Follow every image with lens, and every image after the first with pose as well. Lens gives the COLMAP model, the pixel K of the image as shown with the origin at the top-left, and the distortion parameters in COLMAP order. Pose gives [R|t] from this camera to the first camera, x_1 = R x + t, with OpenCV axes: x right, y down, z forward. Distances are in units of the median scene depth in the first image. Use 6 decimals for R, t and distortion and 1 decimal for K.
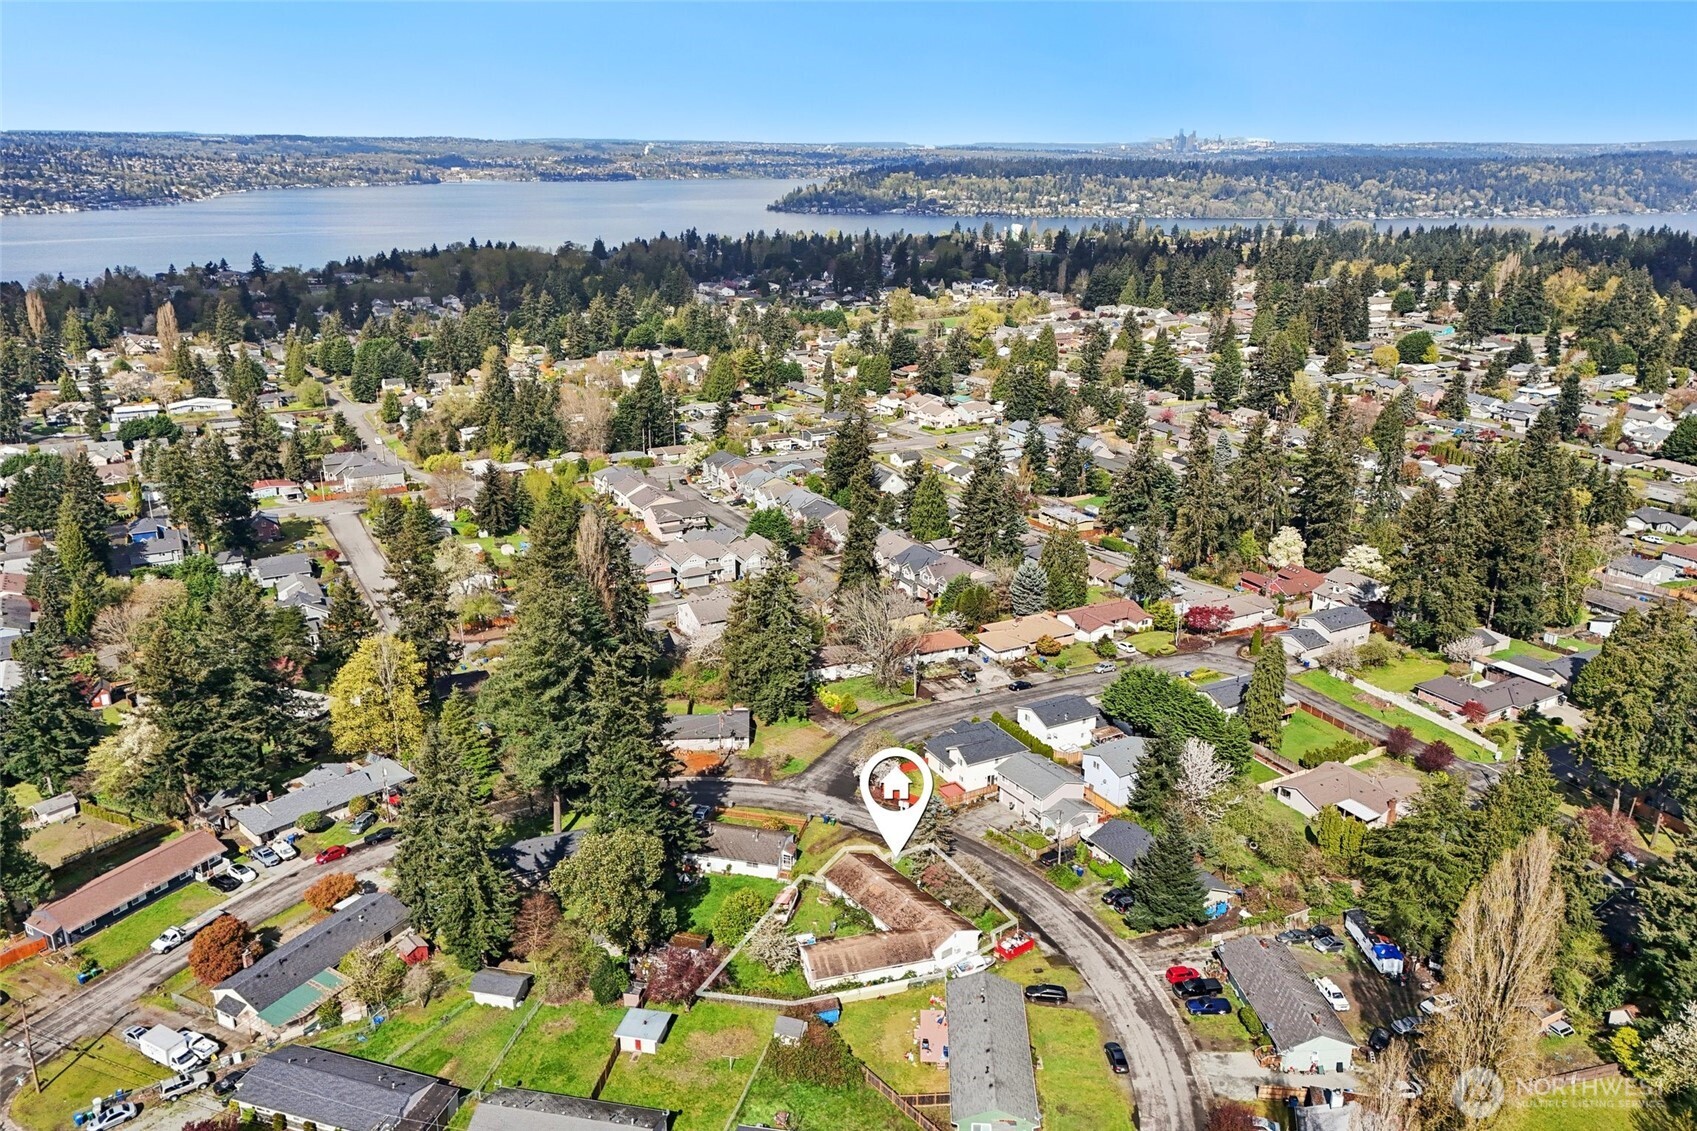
lens RADIAL K [[1251.3, 0, 848.5], [0, 1251.3, 565.5], [0, 0, 1]] dist [0.099064, -0.112072]
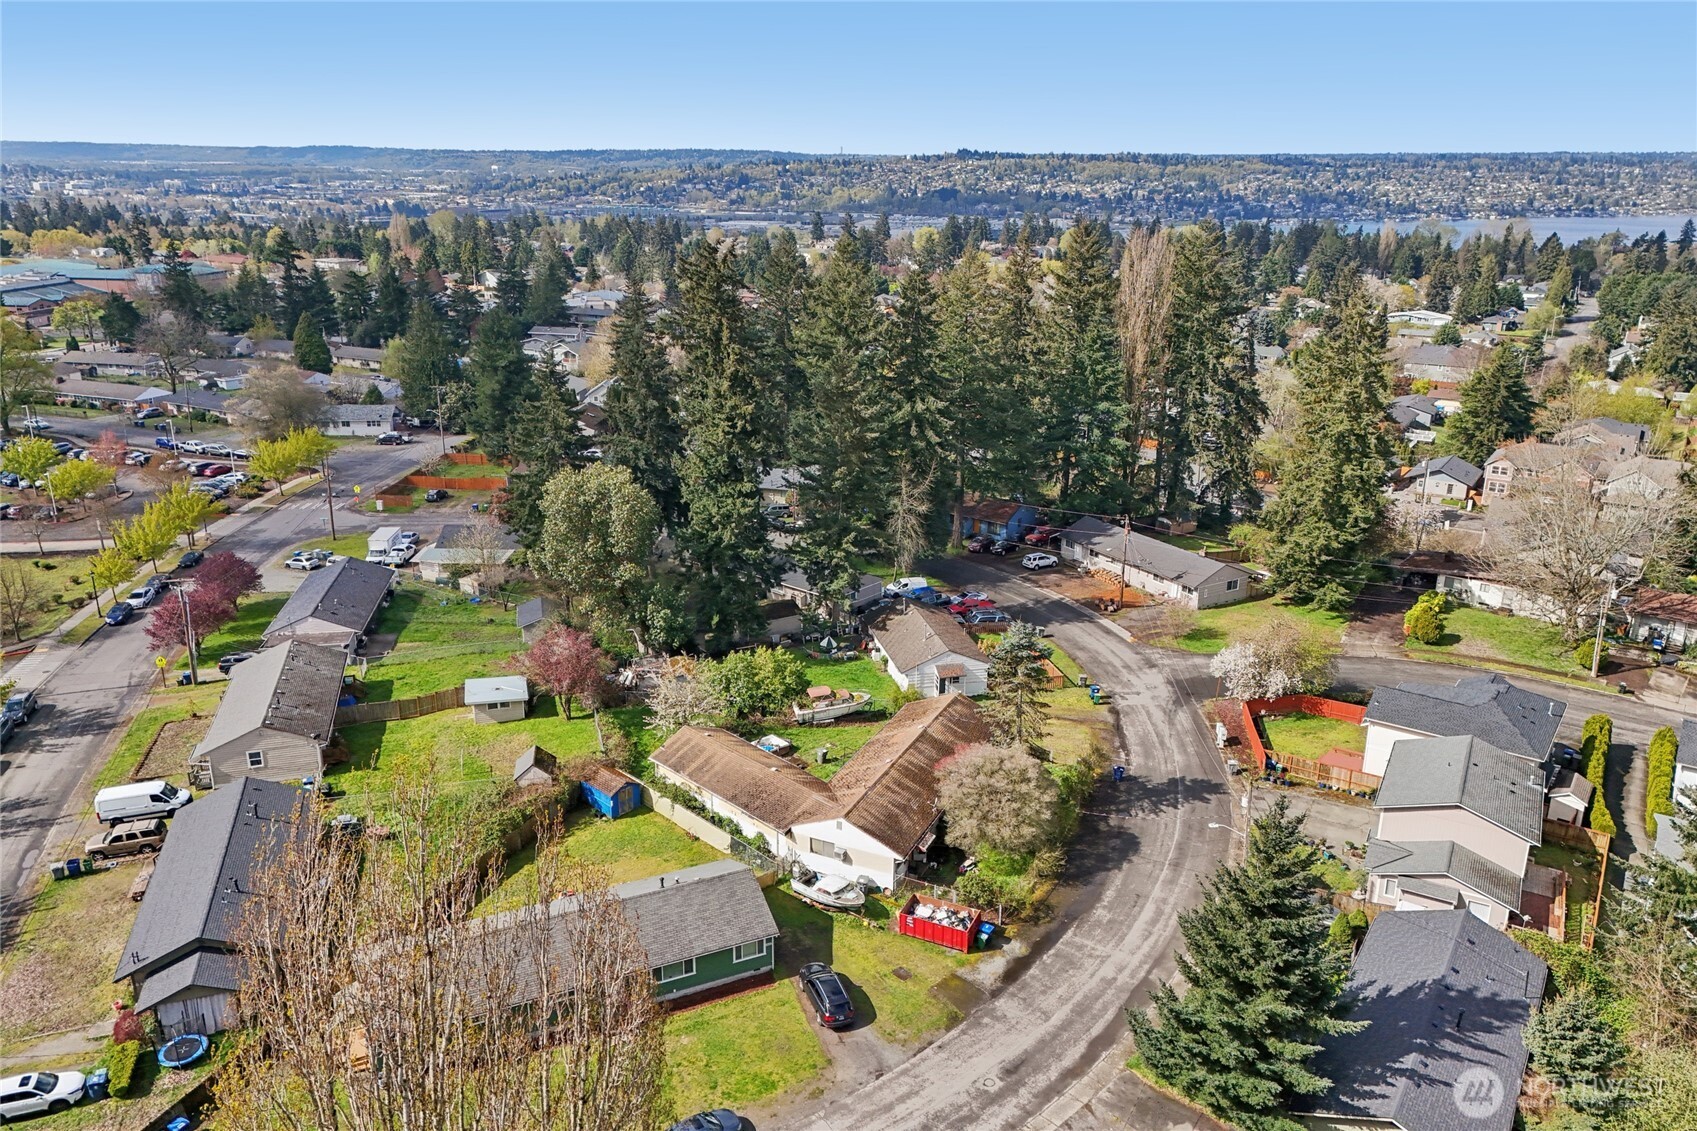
lens RADIAL K [[1241.6, 0, 848.5], [0, 1241.6, 565.5], [0, 0, 1]] dist [0.088917, -0.071857]
pose [[0.464805, 0.276978, -0.840975, 0.409571], [-0.290420, 0.944956, 0.150710, 0.091471], [0.836428, 0.174185, 0.519661, 0.589915]]
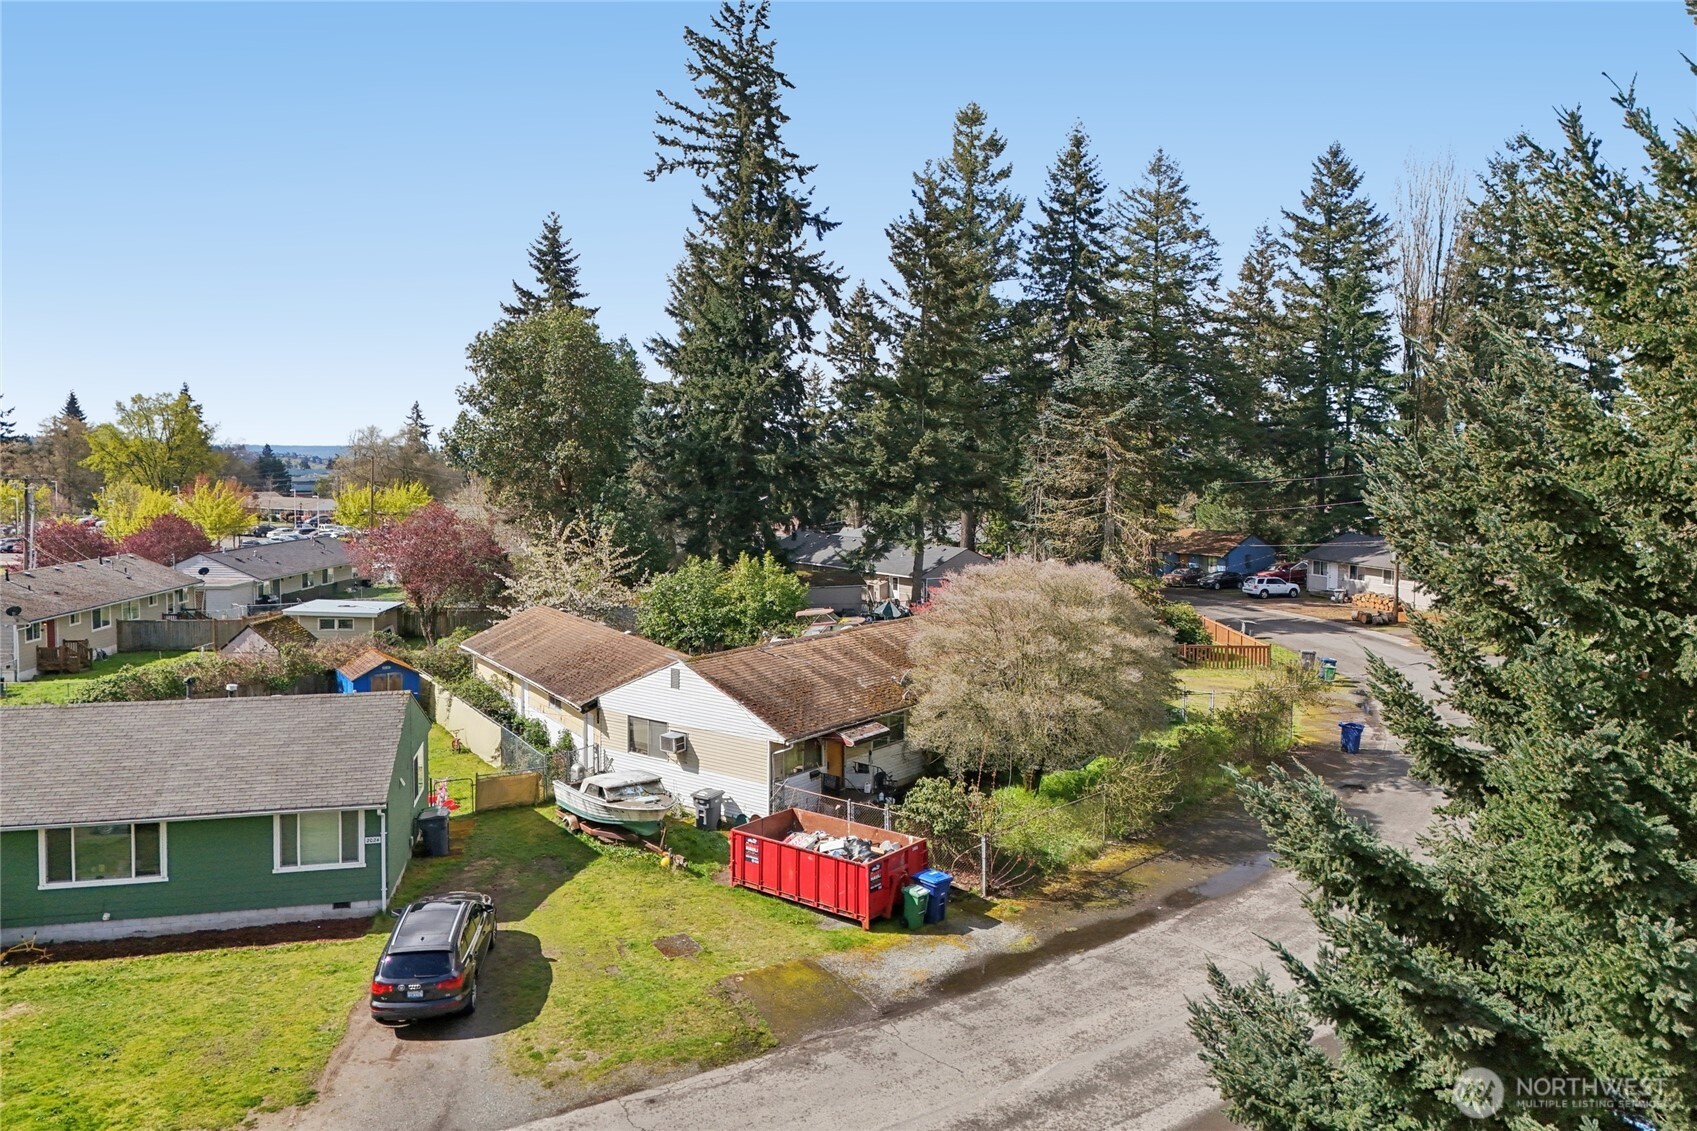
lens RADIAL K [[1252.9, 0, 841.1], [0, 1252.9, 514.8], [0, 0, 1]] dist [0.139064, -0.260479]
pose [[0.242742, 0.047539, -0.968925, 0.273997], [-0.310159, 0.950176, -0.031084, 0.215122], [0.919172, 0.308067, 0.245392, 0.793667]]
